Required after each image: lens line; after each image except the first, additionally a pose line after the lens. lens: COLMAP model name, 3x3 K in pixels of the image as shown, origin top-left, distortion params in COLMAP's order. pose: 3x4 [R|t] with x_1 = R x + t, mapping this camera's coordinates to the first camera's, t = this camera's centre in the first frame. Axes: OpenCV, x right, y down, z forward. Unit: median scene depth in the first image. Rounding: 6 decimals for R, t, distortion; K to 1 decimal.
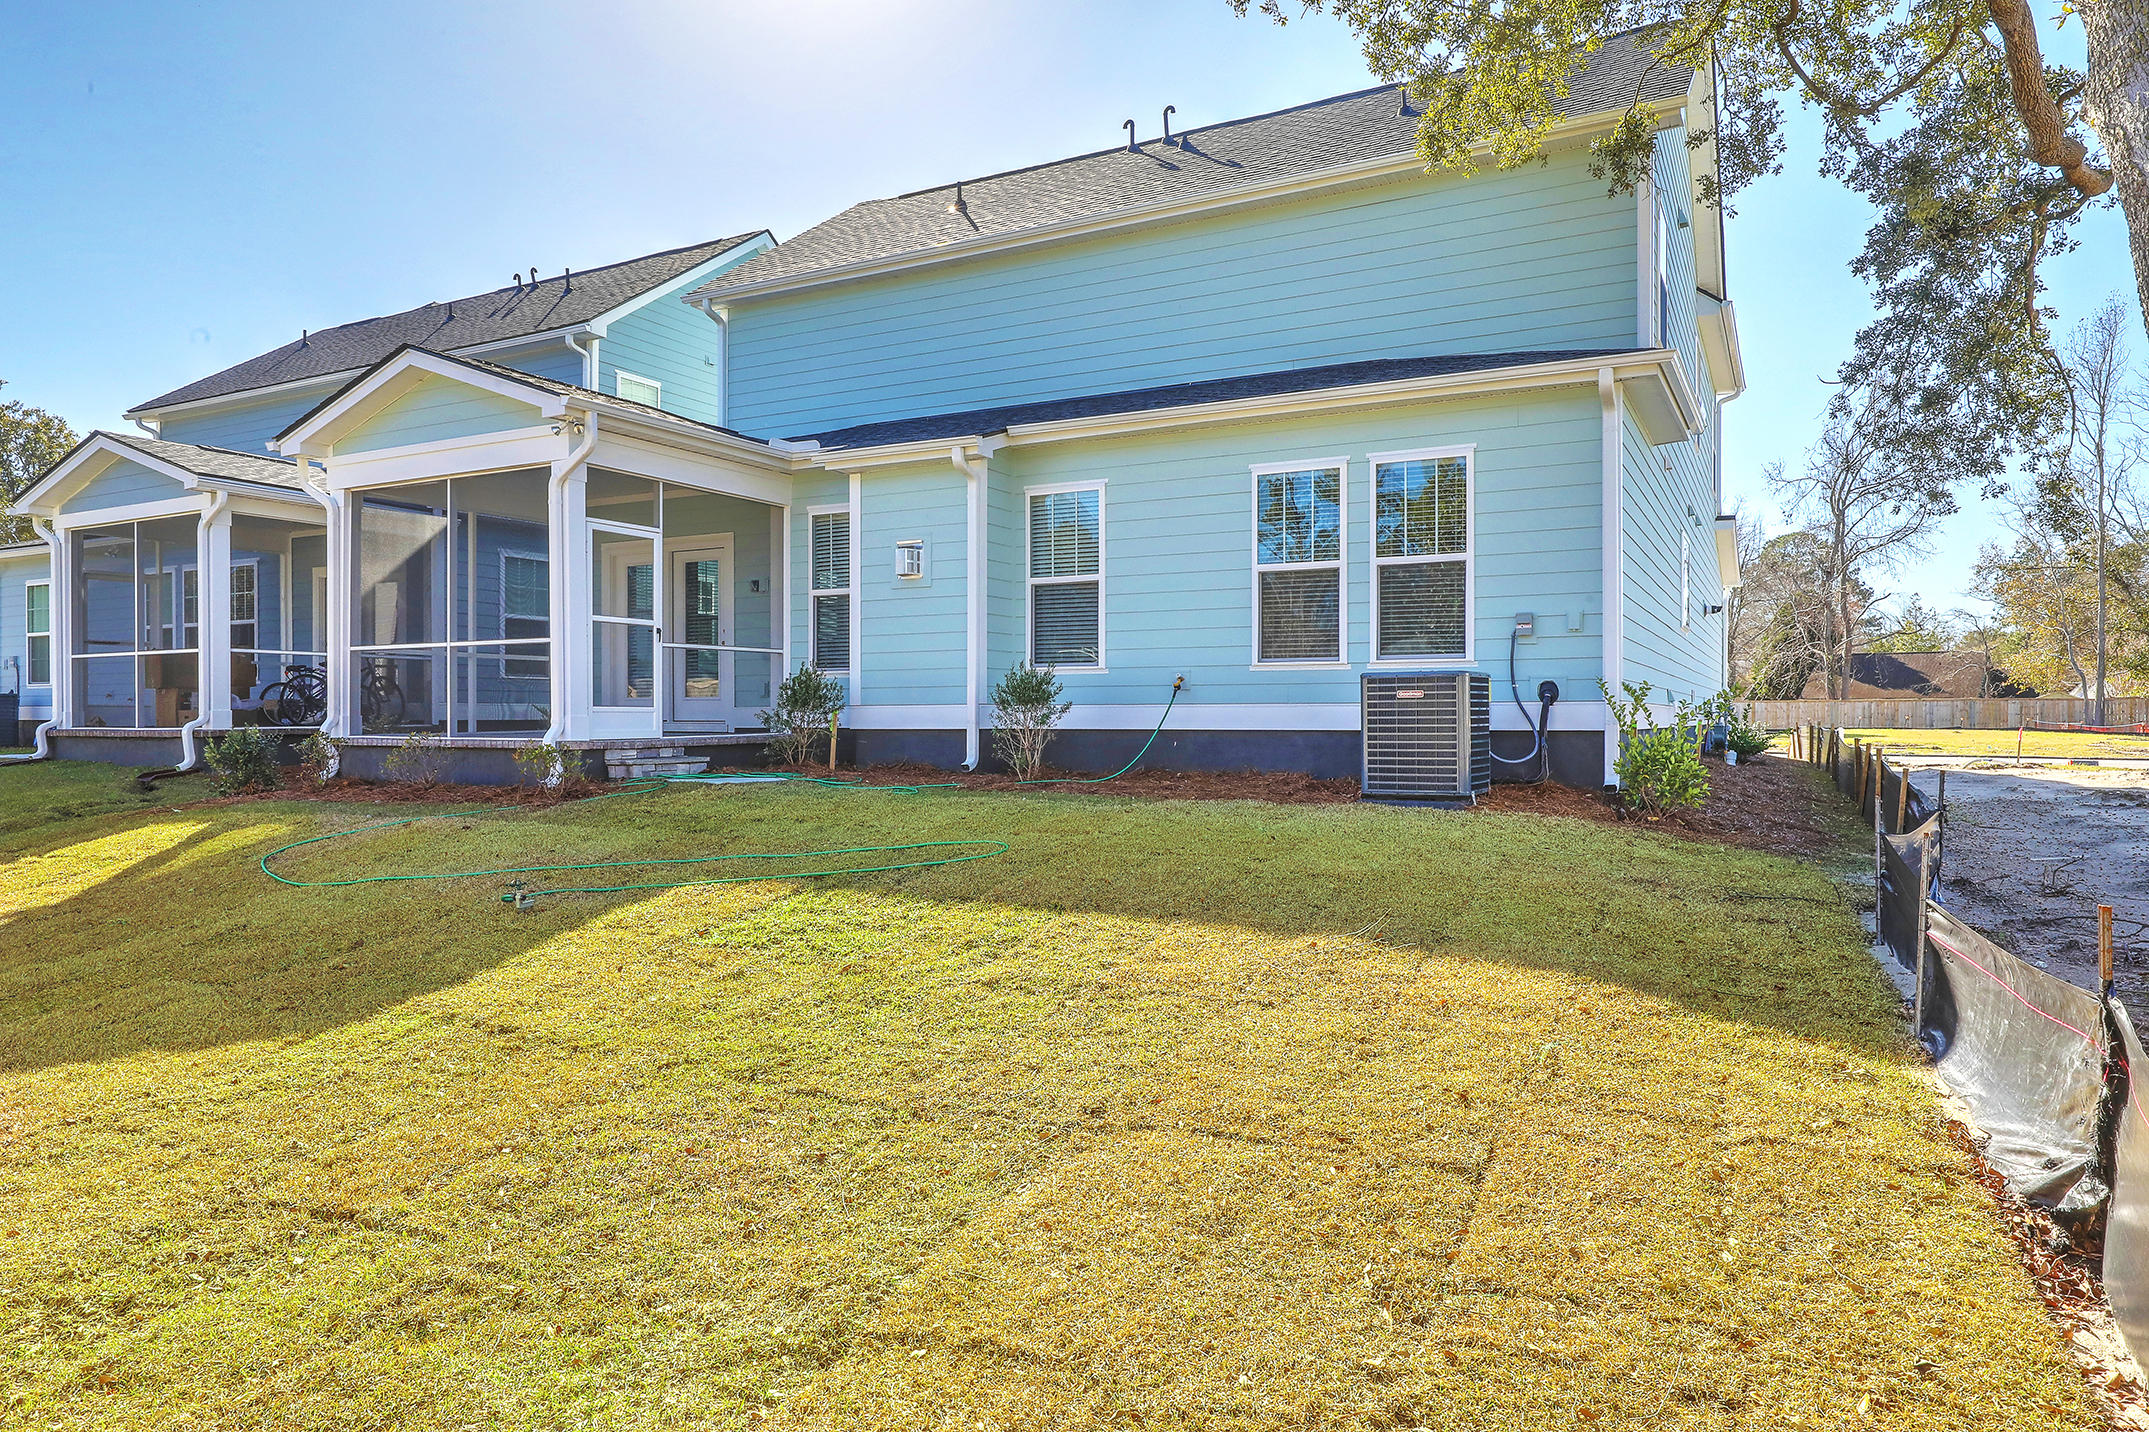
lens RADIAL K [[1371.7, 0, 1080.3], [0, 1371.7, 718.5], [0, 0, 1]] dist [-0.034497, -0.000132]
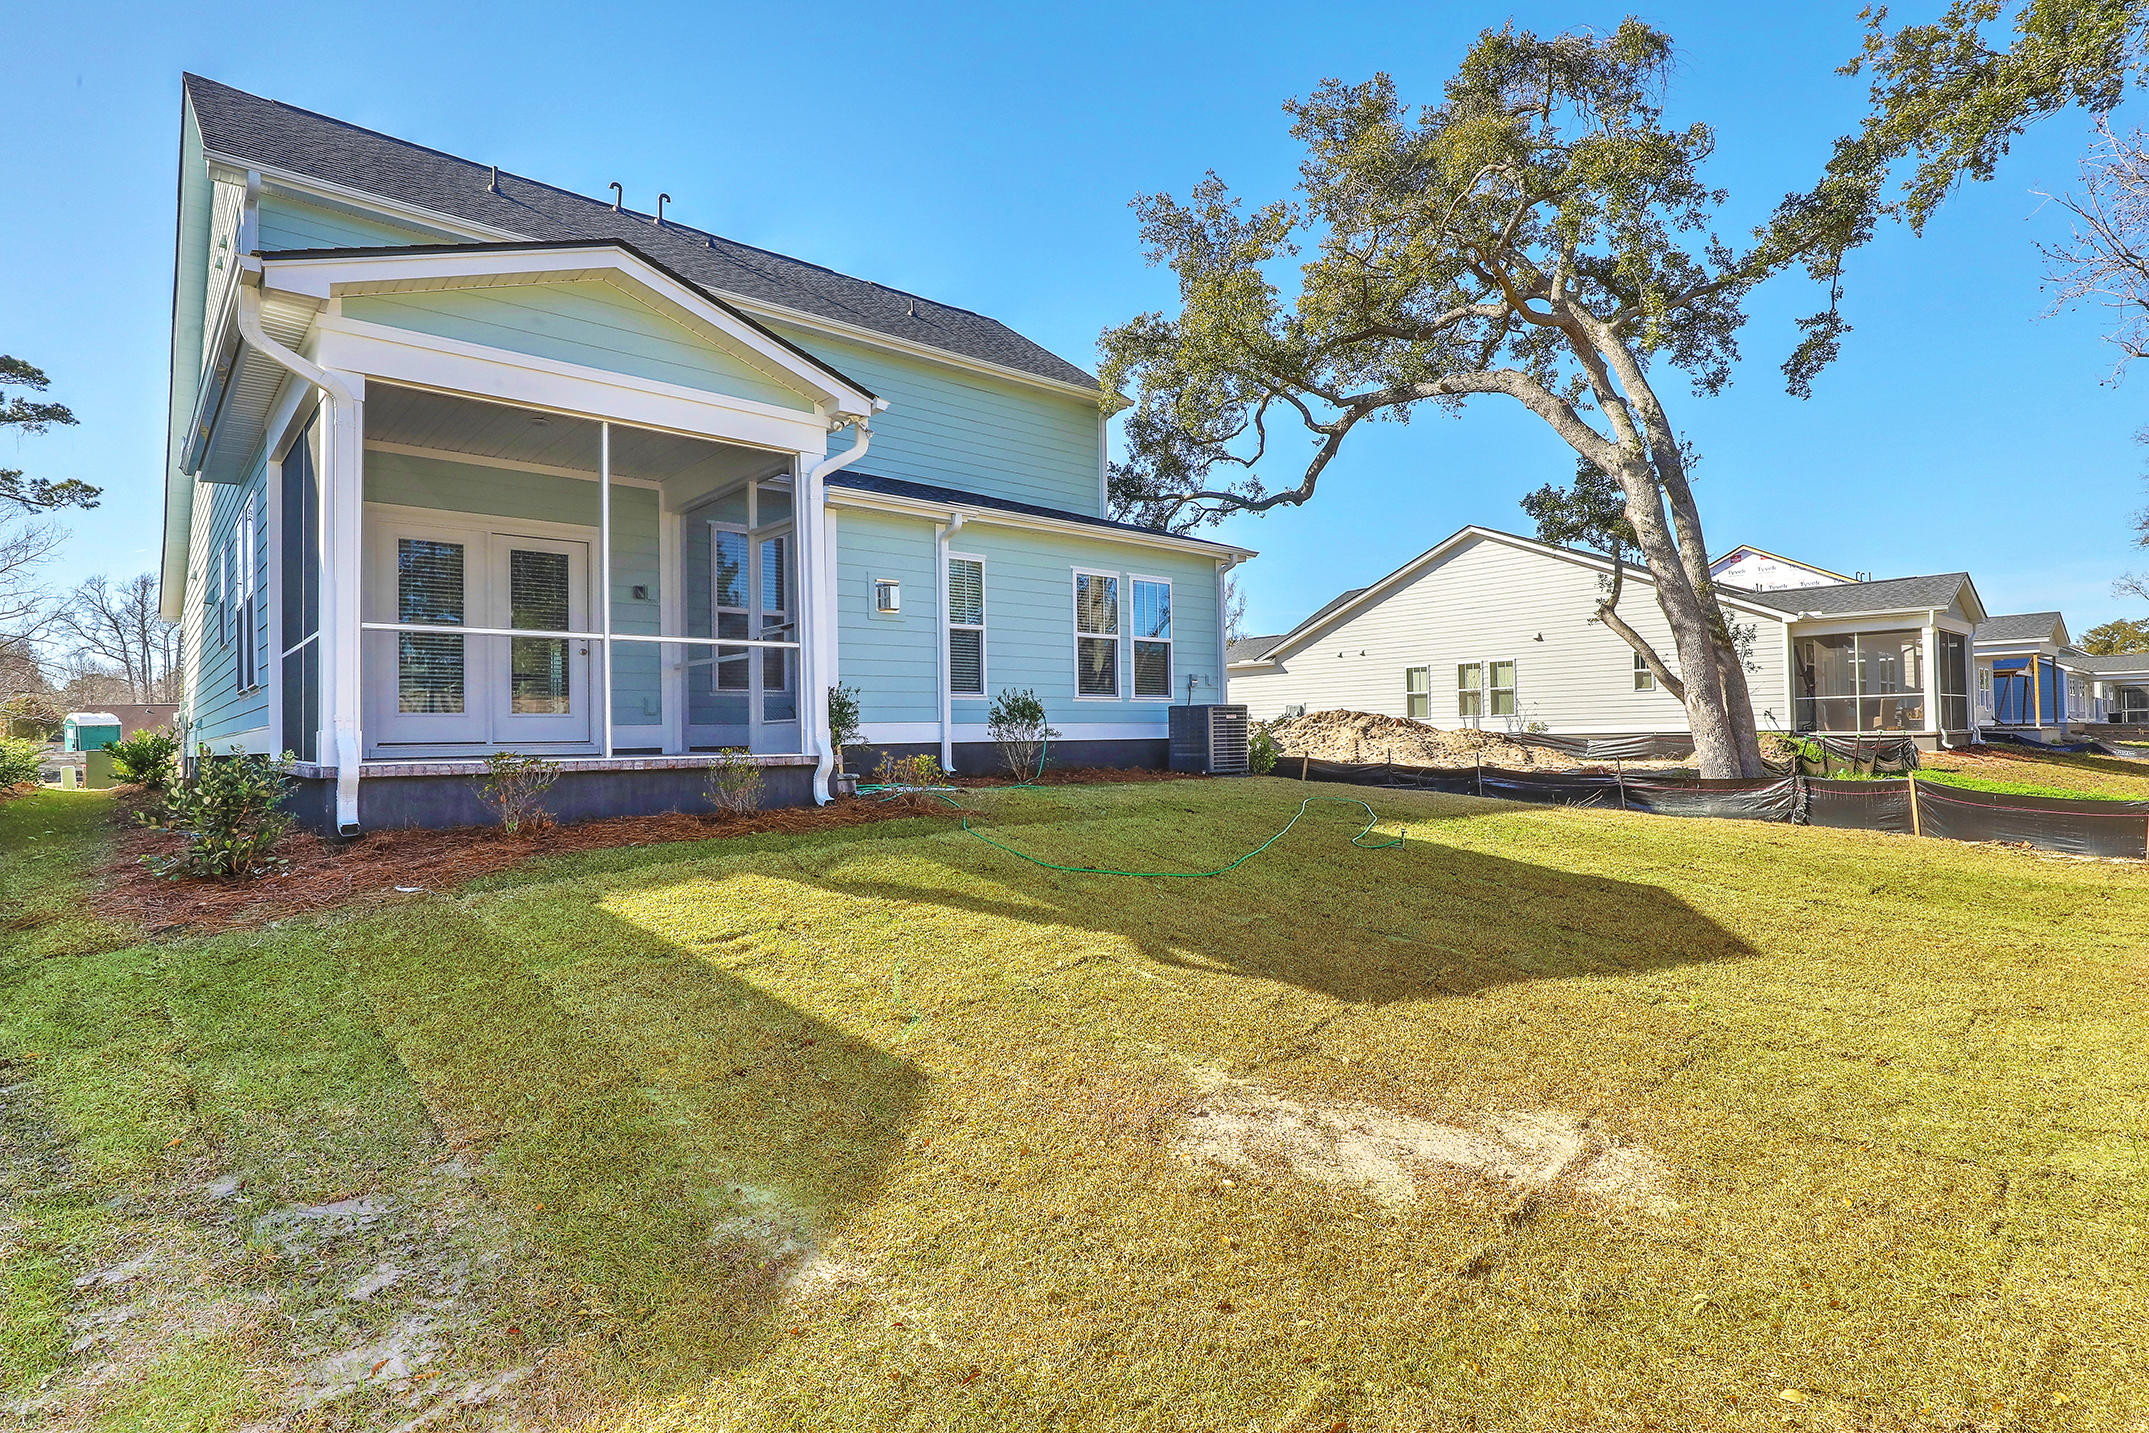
lens RADIAL K [[1095.5, 0, 1081.0], [0, 1095.5, 717.5], [0, 0, 1]] dist [-0.005306, -0.000495]
pose [[0.363989, 0.013600, 0.931304, -0.993058], [0.010791, 0.999765, -0.018817, 0.006051], [-0.931341, 0.016899, 0.363757, 0.551410]]
